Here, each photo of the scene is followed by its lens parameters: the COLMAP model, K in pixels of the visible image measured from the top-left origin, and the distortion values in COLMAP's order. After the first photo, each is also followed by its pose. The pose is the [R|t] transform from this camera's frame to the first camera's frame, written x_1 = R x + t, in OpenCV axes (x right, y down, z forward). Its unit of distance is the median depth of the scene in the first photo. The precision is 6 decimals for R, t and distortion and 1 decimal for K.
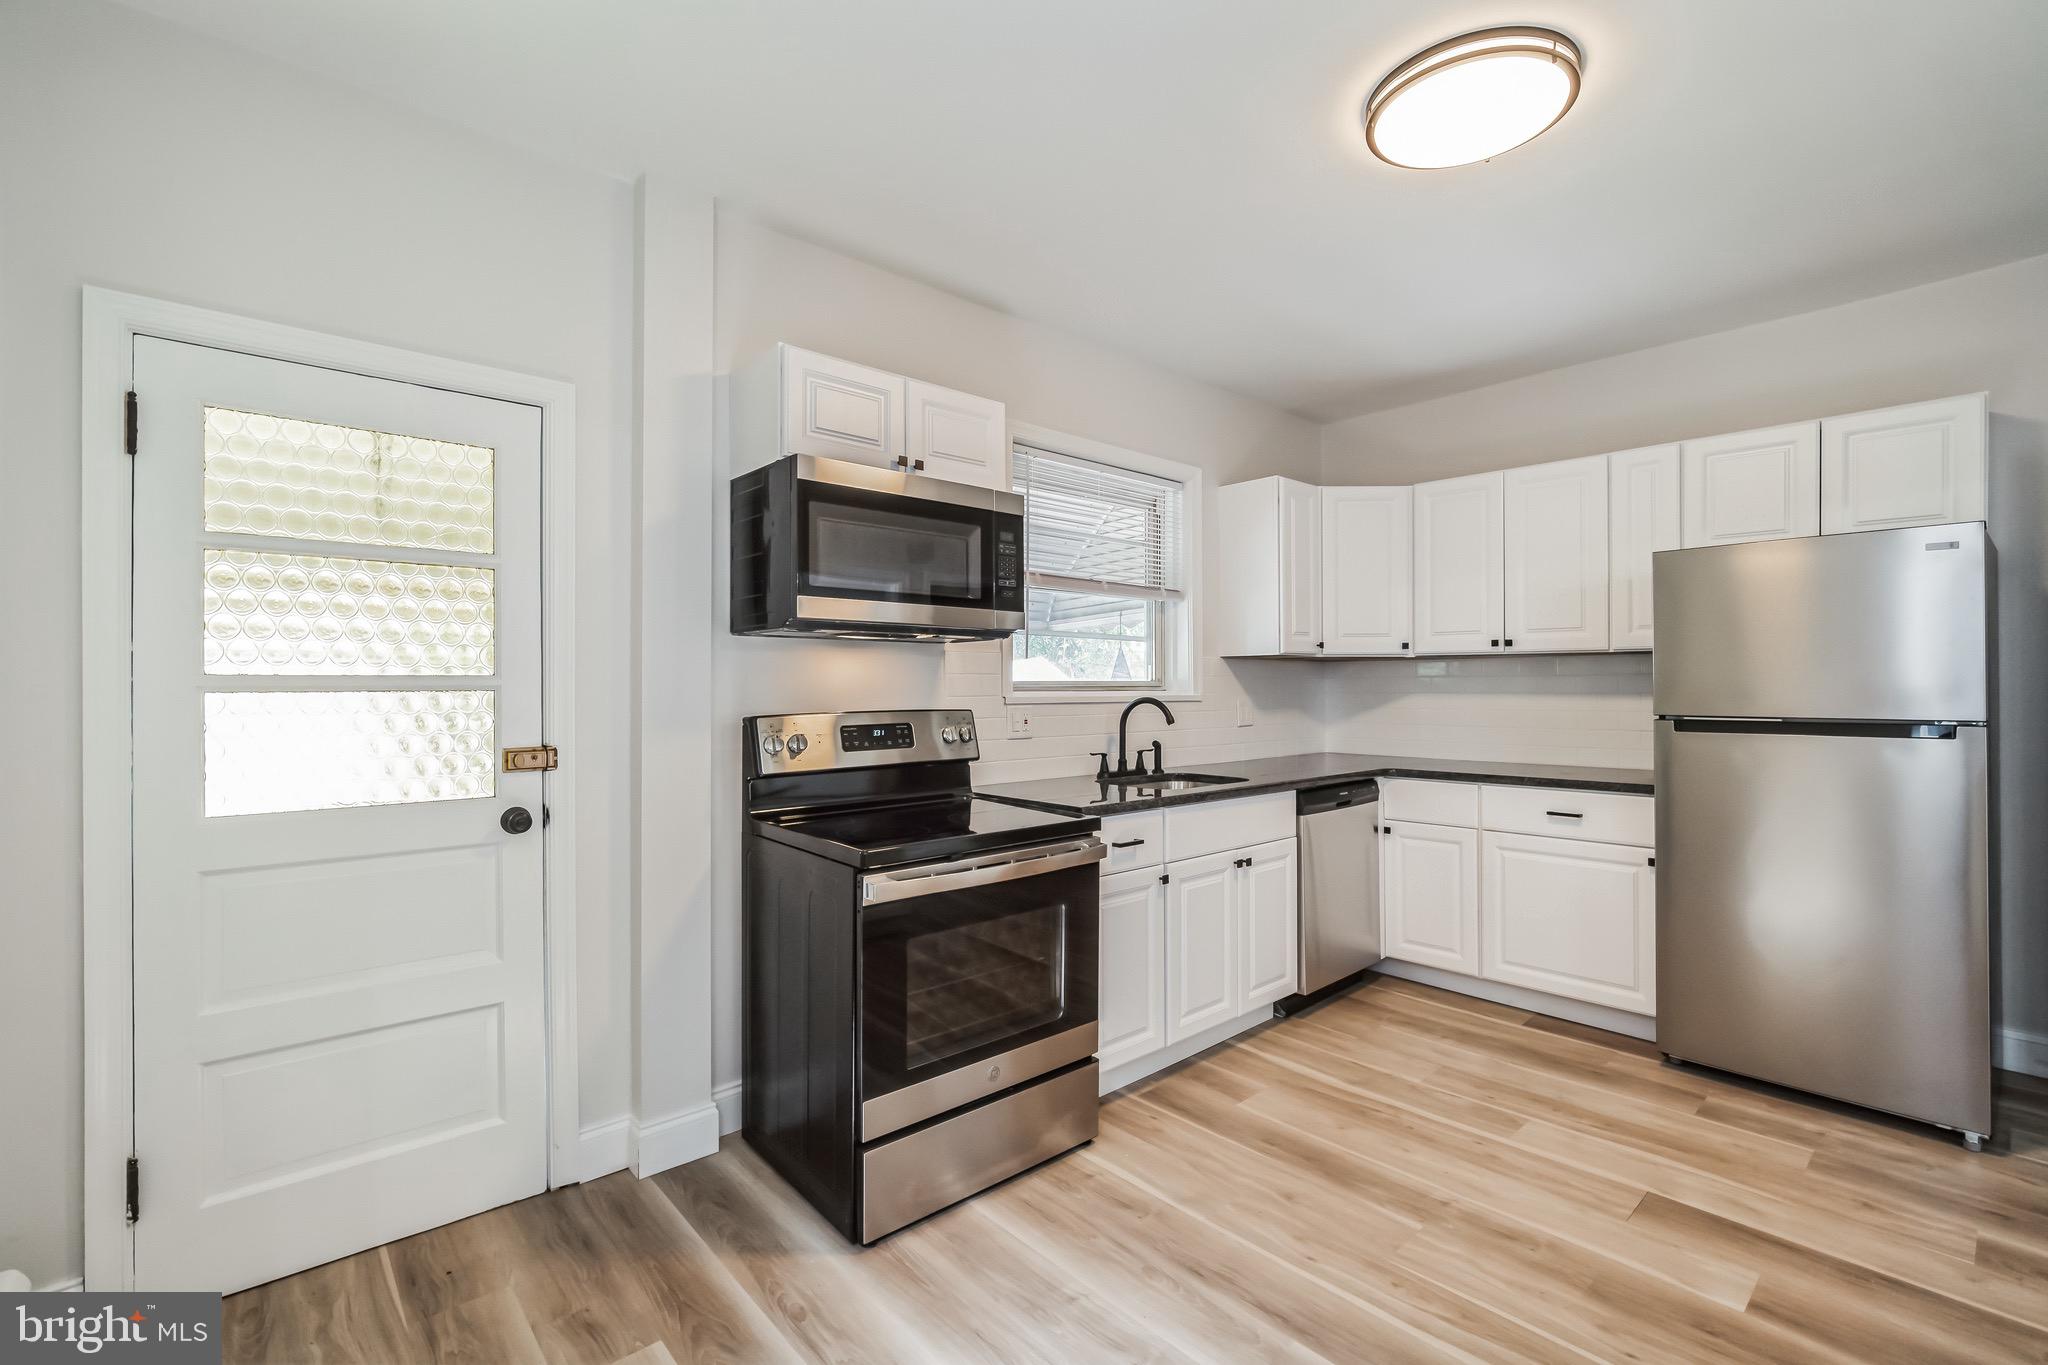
lens RADIAL K [[896.7, 0, 1024.0], [0, 896.7, 682.5], [0, 0, 1]] dist [-0.013329, 0.000017]
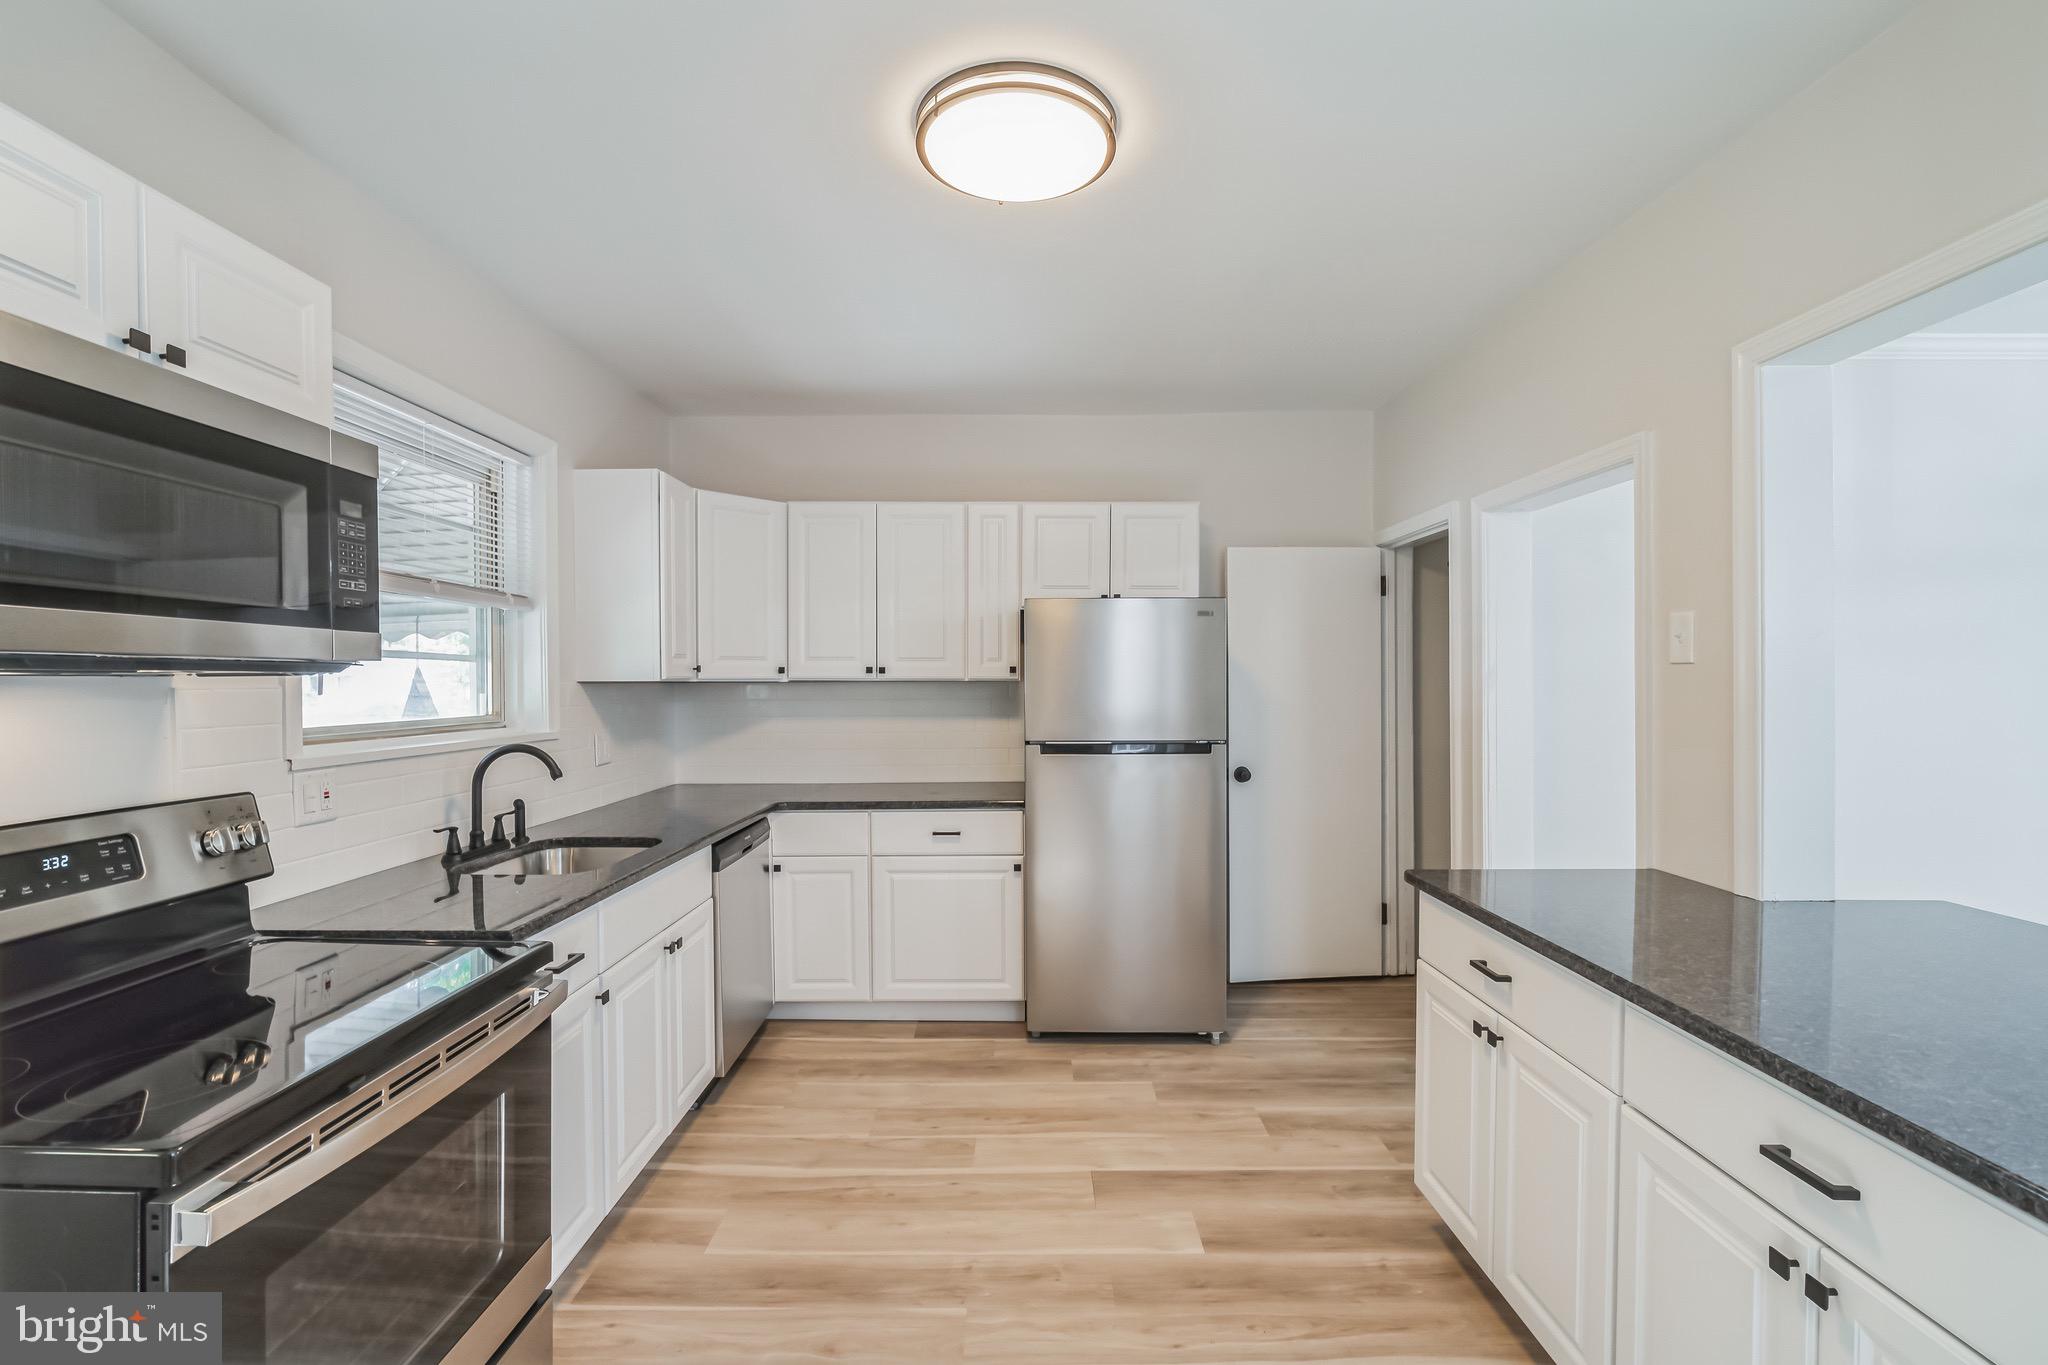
lens RADIAL K [[894.2, 0, 1021.3], [0, 894.2, 691.2], [0, 0, 1]] dist [-0.012219, 0.000495]
pose [[0.668200, -0.010279, 0.743911, -0.159606], [0.000044, 0.999905, 0.013777, -0.045477], [-0.743982, -0.009173, 0.668137, 0.248166]]
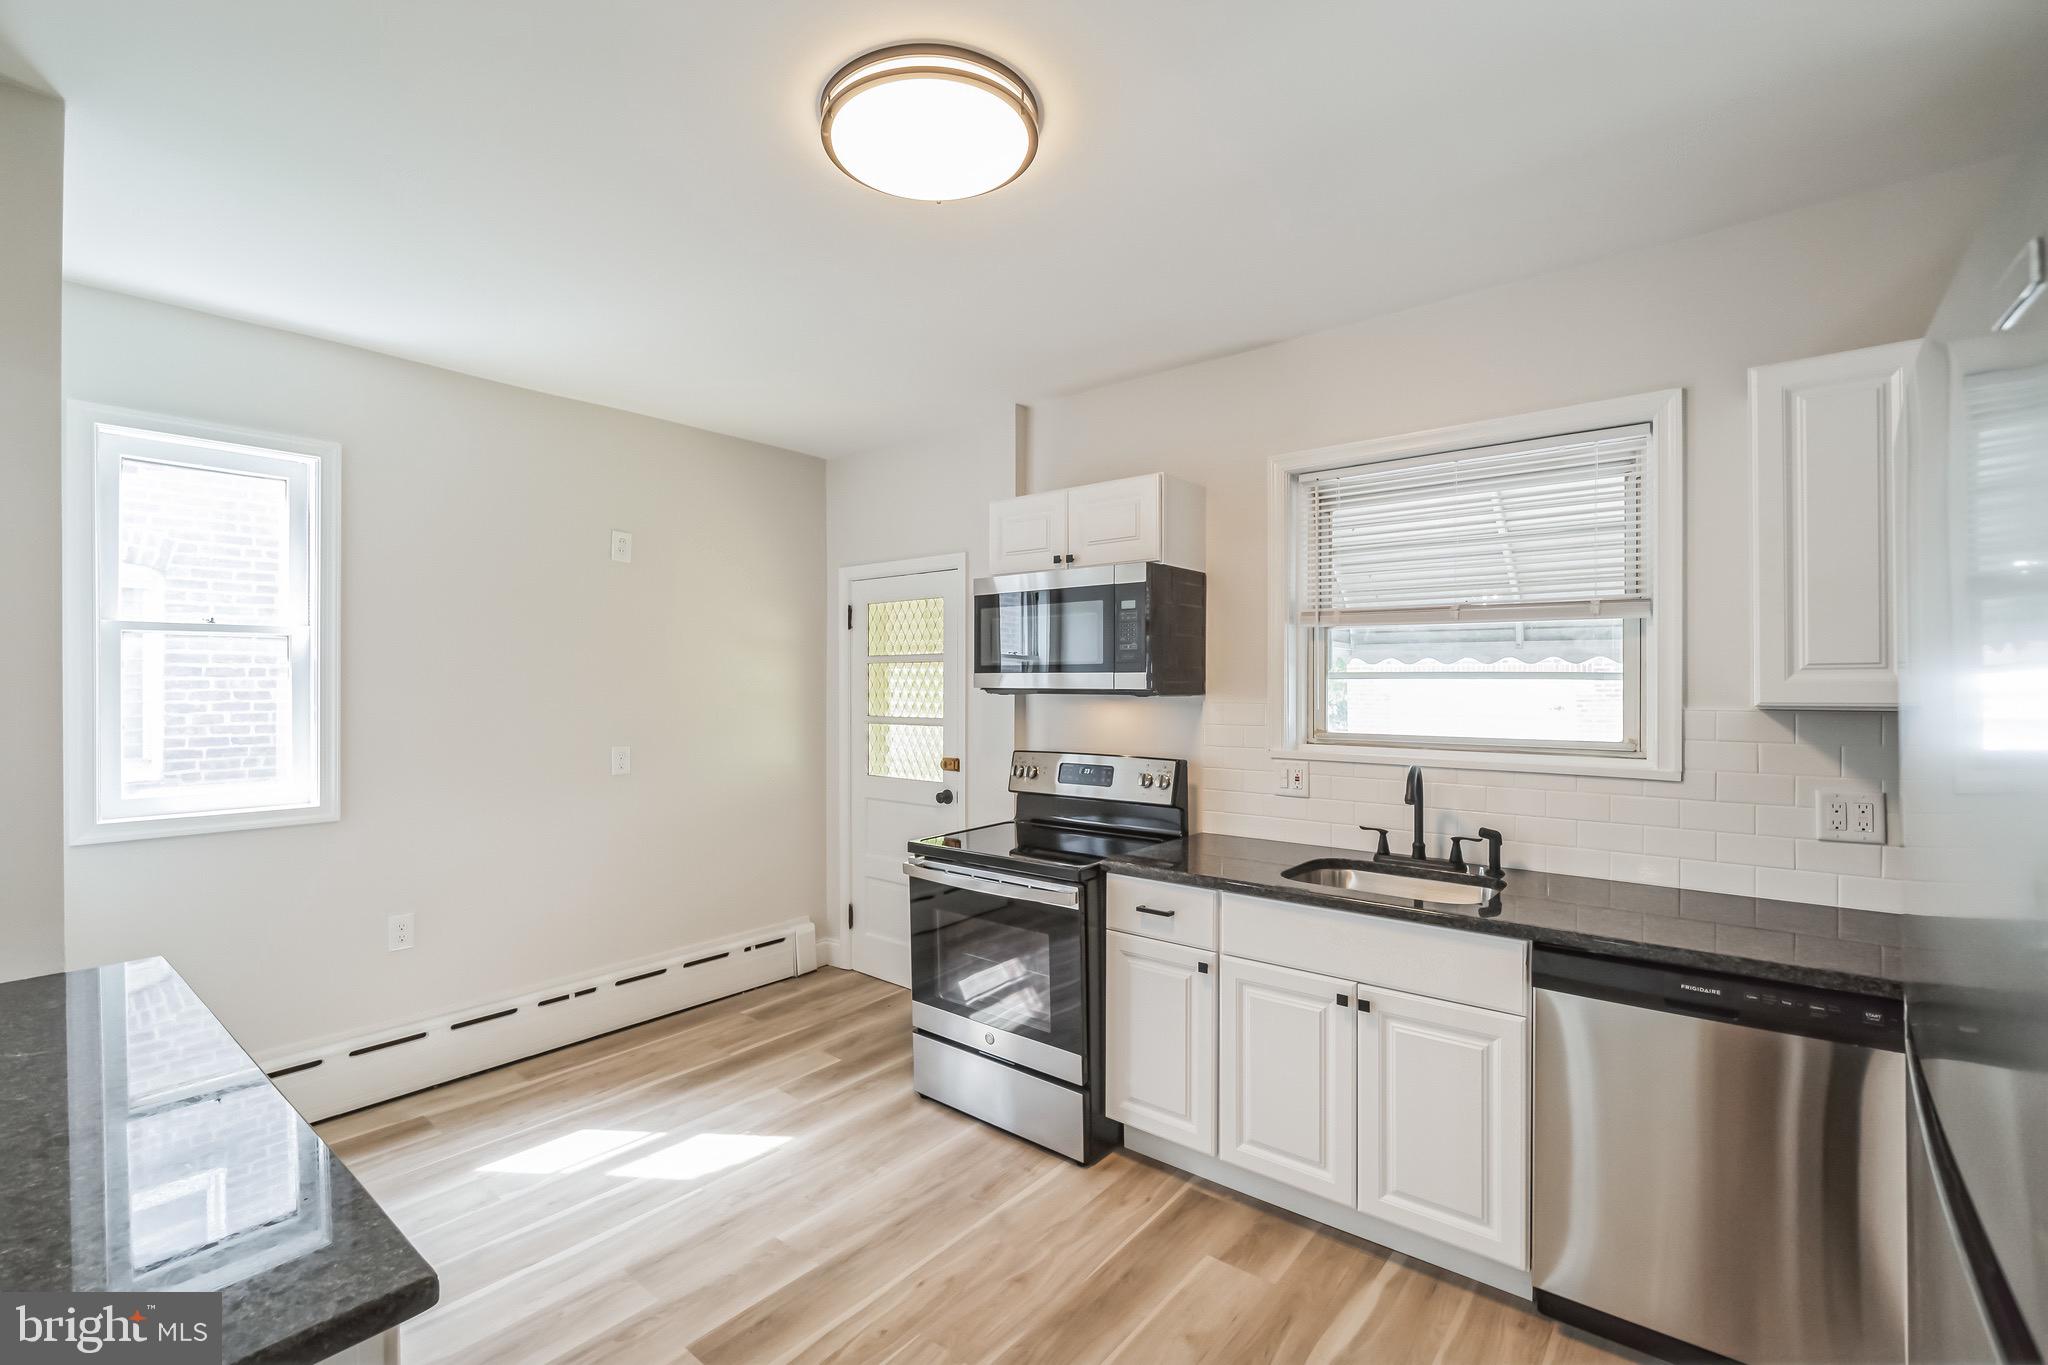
lens RADIAL K [[896.7, 0, 1024.0], [0, 896.7, 682.5], [0, 0, 1]] dist [-0.013329, 0.000017]
pose [[0.149770, 0.002916, -0.988717, 1.019517], [0.004828, 0.999982, 0.003680, -0.070013], [0.988709, -0.005324, 0.149753, 0.690890]]
